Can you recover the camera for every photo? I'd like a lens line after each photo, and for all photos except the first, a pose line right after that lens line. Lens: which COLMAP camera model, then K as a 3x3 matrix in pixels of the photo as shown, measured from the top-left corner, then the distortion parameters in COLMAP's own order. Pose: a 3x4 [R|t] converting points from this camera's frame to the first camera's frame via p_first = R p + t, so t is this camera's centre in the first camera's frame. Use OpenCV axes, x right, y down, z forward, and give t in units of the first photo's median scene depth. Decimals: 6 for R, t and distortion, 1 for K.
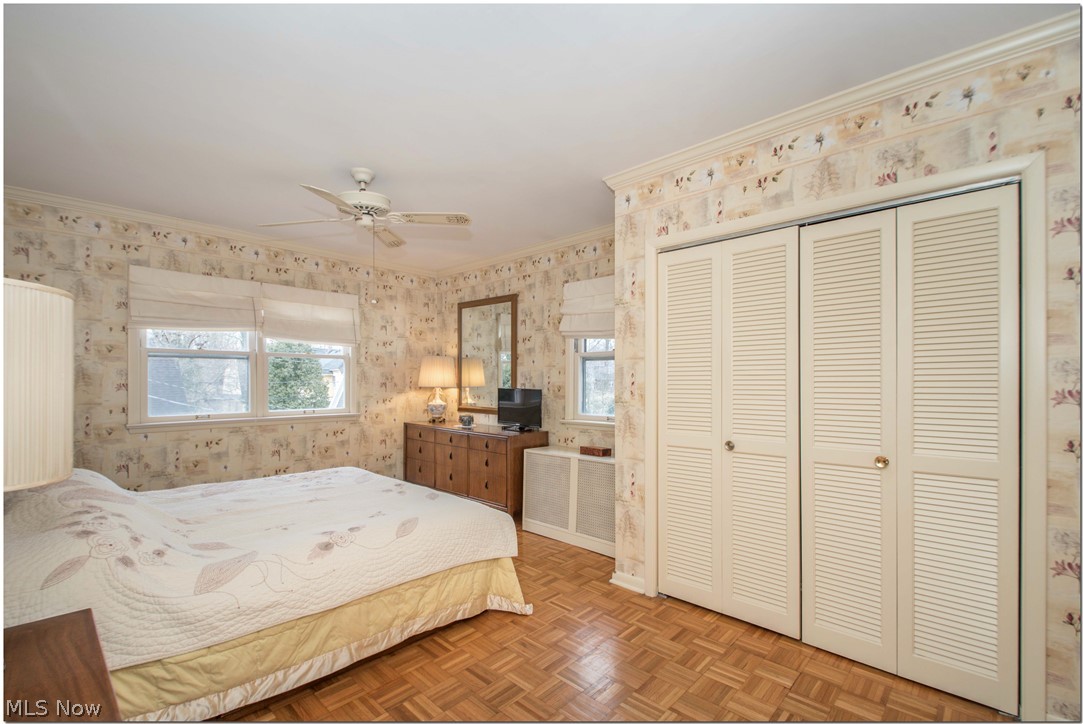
lens RADIAL K [[497.4, 0, 544.4], [0, 497.4, 380.3], [0, 0, 1]] dist [0.003889, 0.000277]
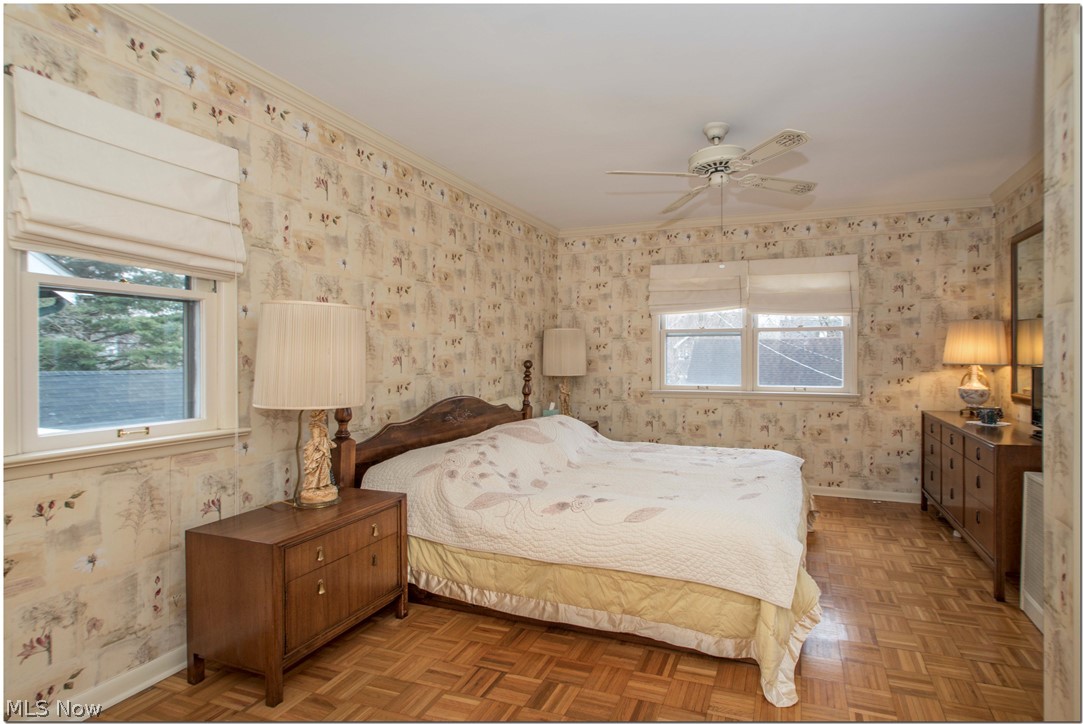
lens RADIAL K [[497.4, 0, 541.5], [0, 497.4, 360.5], [0, 0, 1]] dist [0.003889, 0.000277]
pose [[0.417448, 0.005467, -0.908684, 0.184239], [0.001493, 0.999976, 0.006702, 0.002972], [0.908700, -0.004155, 0.417430, 0.177854]]
